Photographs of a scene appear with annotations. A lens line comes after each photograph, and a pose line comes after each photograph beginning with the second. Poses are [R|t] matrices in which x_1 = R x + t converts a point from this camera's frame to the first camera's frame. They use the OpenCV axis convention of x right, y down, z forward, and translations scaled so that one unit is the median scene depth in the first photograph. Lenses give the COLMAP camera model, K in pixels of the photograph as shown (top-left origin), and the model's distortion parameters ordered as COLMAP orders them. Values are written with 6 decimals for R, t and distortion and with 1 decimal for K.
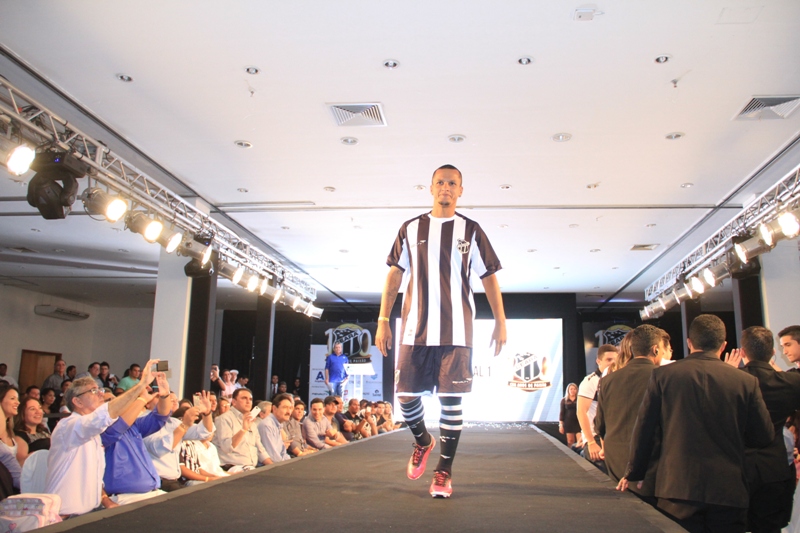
lens RADIAL K [[681.3, 0, 393.3], [0, 681.3, 286.5], [0, 0, 1]] dist [-0.127855, 0.099691]
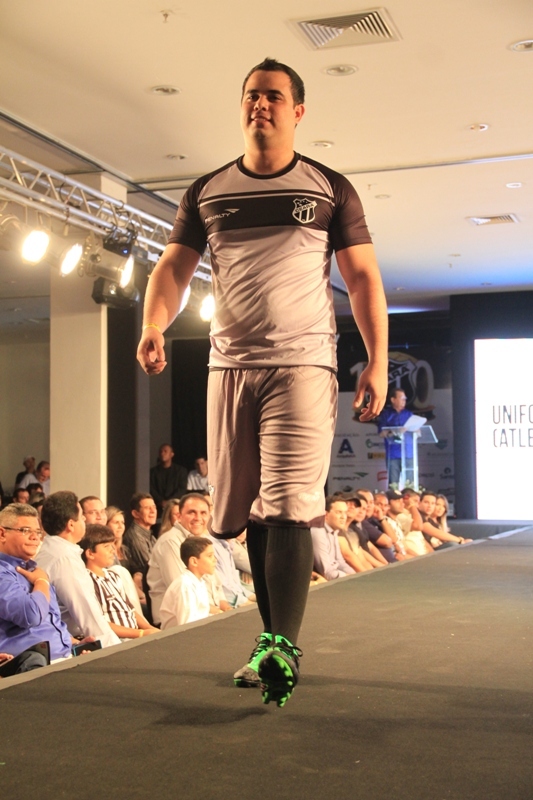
lens RADIAL K [[1284.3, 0, 251.8], [0, 1284.3, 413.4], [0, 0, 1]] dist [0.185381, 0.000000]
pose [[0.979313, -0.046203, -0.197008, 0.056922], [0.069008, 0.991477, 0.110507, -0.040785], [0.190223, -0.121816, 0.974154, -0.124150]]
